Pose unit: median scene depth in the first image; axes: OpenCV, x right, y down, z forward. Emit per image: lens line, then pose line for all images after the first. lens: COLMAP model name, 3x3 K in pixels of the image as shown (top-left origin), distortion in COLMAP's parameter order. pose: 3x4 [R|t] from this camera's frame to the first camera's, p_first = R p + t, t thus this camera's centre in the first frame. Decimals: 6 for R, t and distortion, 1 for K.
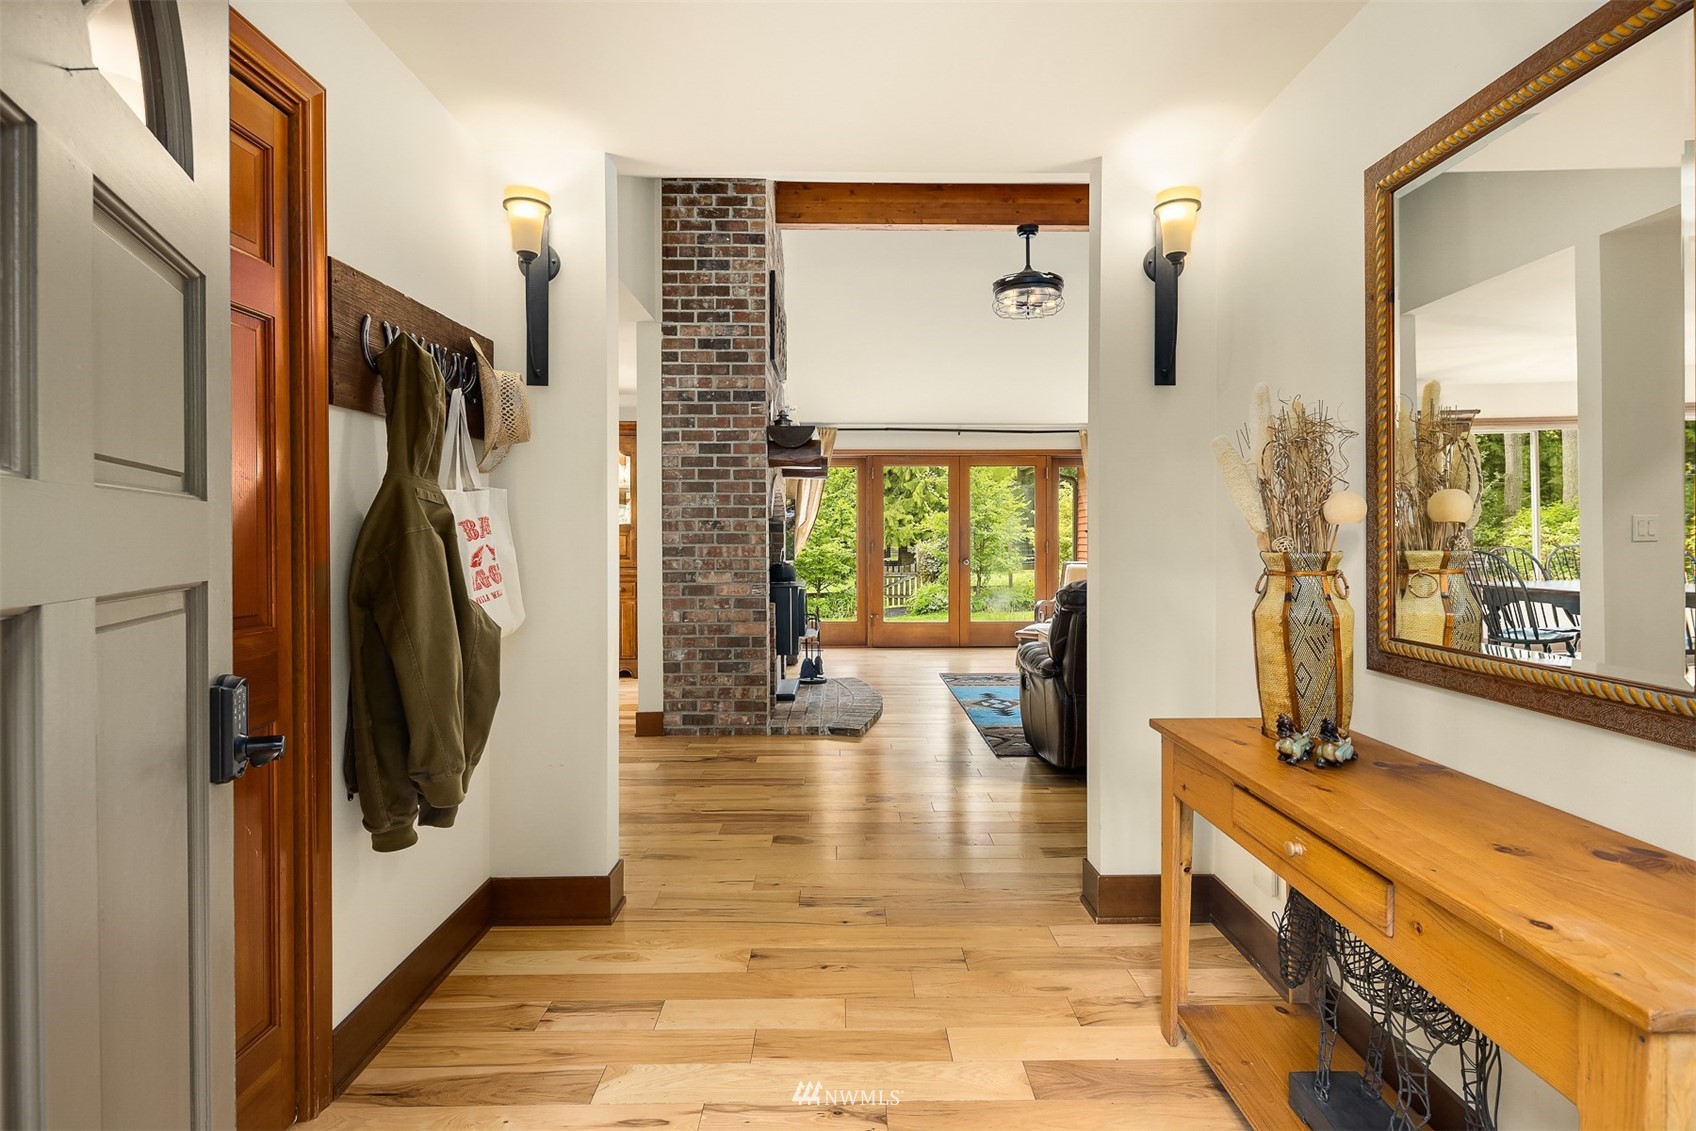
lens RADIAL K [[827.4, 0, 850.2], [0, 827.4, 551.1], [0, 0, 1]] dist [0.005778, -0.005796]
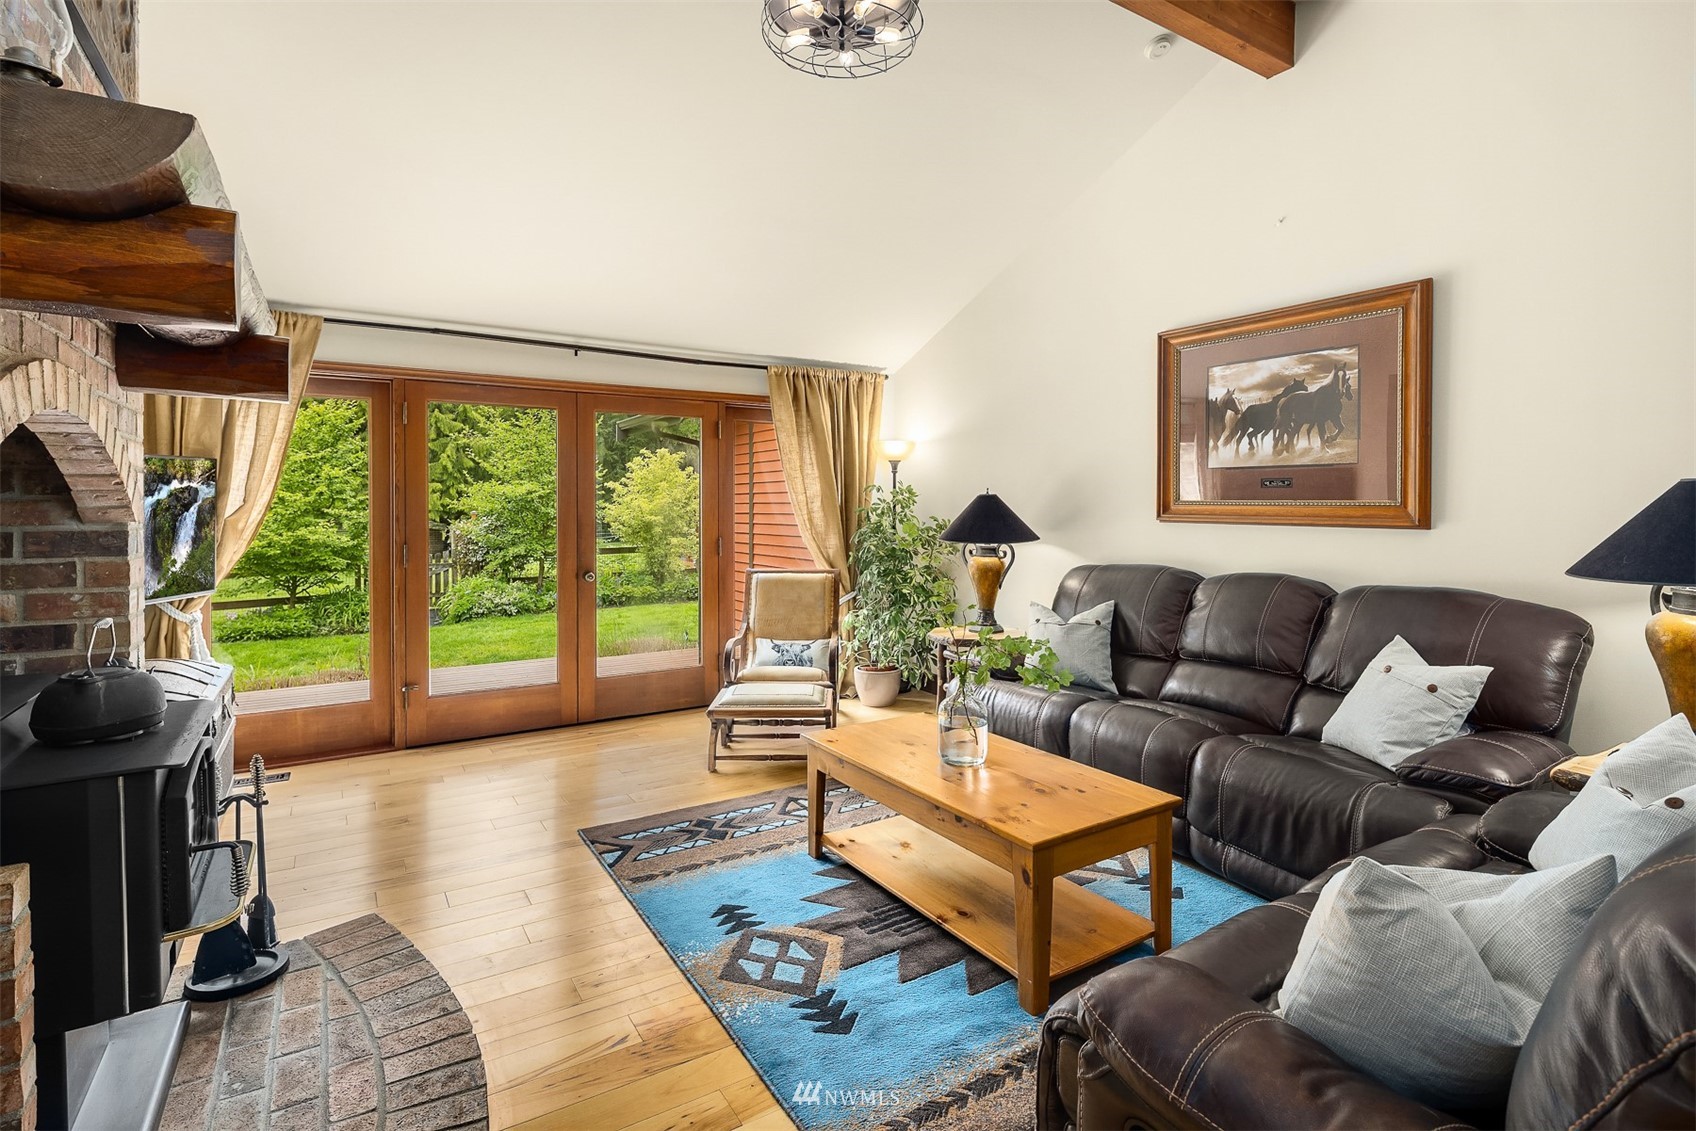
lens RADIAL K [[827.4, 0, 867.5], [0, 827.4, 513.3], [0, 0, 1]] dist [0.005778, -0.005796]
pose [[0.845418, -0.007214, 0.534056, -0.004249], [0.011592, 0.999921, -0.004843, -0.023361], [-0.533979, 0.010285, 0.845435, 0.366847]]
